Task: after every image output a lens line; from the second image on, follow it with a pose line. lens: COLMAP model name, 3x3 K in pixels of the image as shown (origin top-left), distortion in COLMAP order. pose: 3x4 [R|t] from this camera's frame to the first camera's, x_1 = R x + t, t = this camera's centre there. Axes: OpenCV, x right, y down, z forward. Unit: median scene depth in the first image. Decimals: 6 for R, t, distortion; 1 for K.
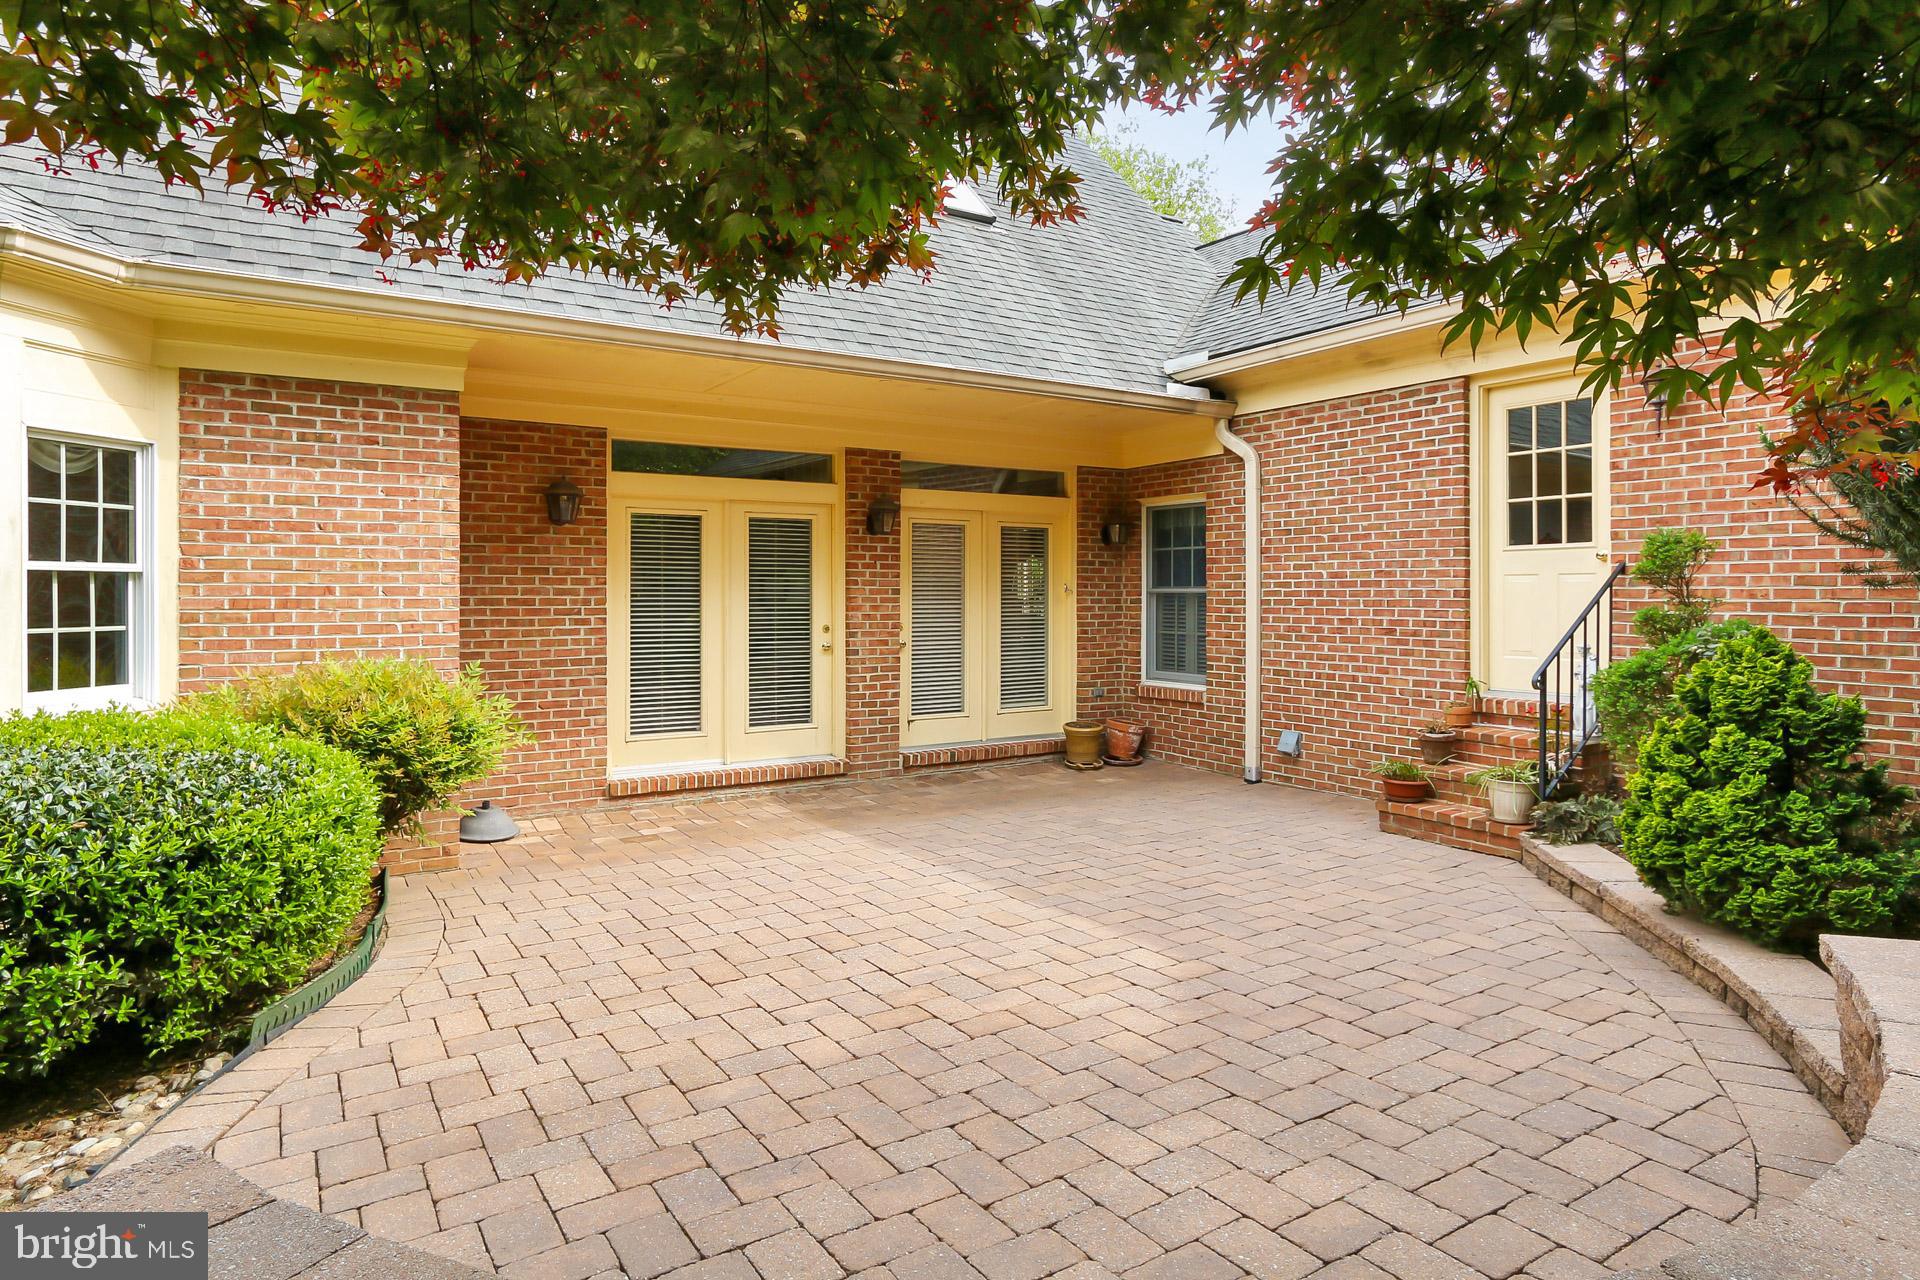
lens RADIAL K [[1123.2, 0, 960.7], [0, 1123.2, 595.7], [0, 0, 1]] dist [-0.000296, 0.002231]
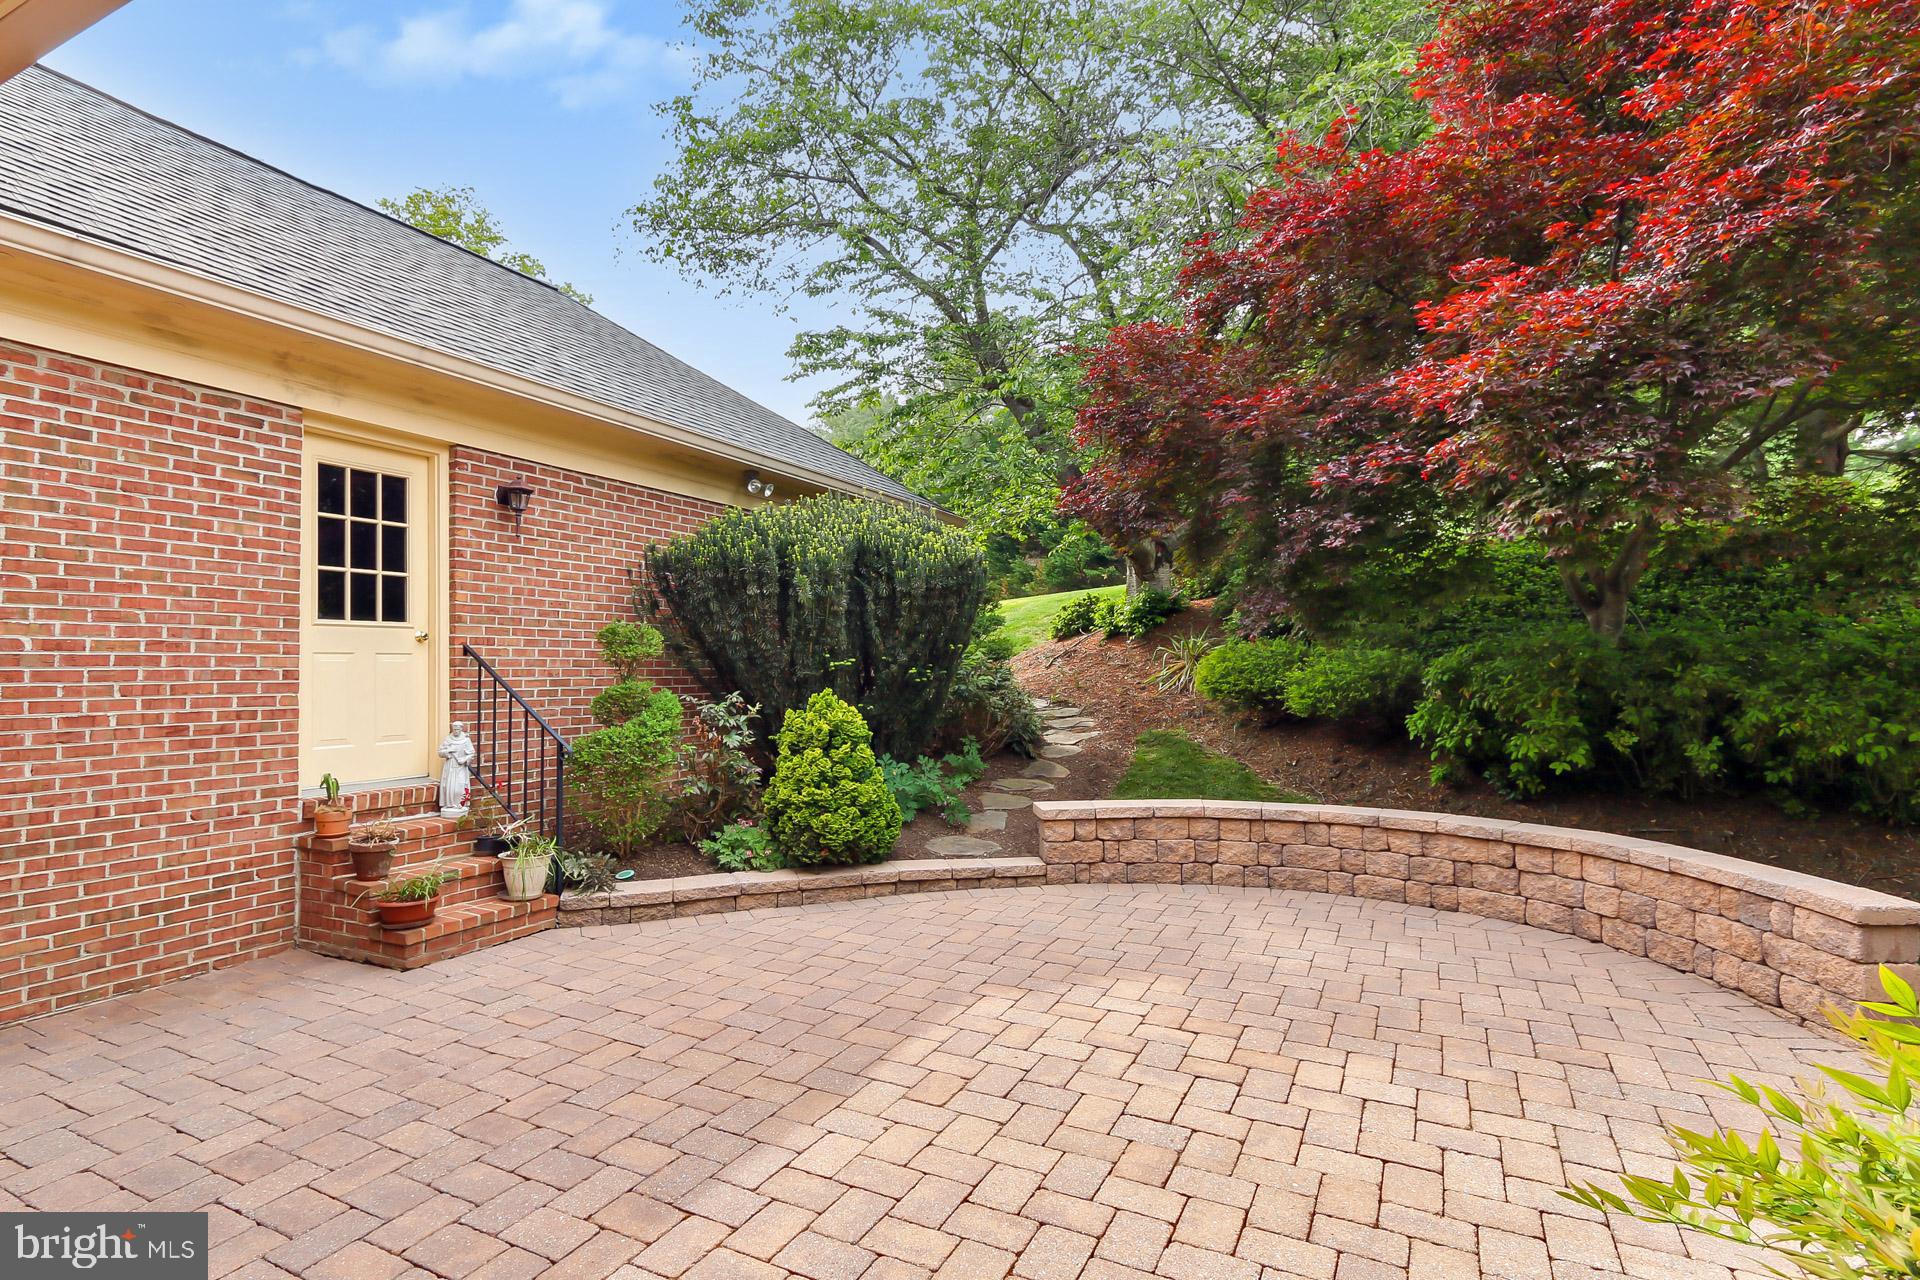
lens RADIAL K [[928.6, 0, 956.8], [0, 928.6, 647.5], [0, 0, 1]] dist [0.001569, 0.000670]
pose [[-0.506007, 0.027400, 0.862094, -0.382601], [0.011063, 0.999619, -0.025278, 0.000793], [-0.862459, -0.003254, -0.506117, 0.954391]]
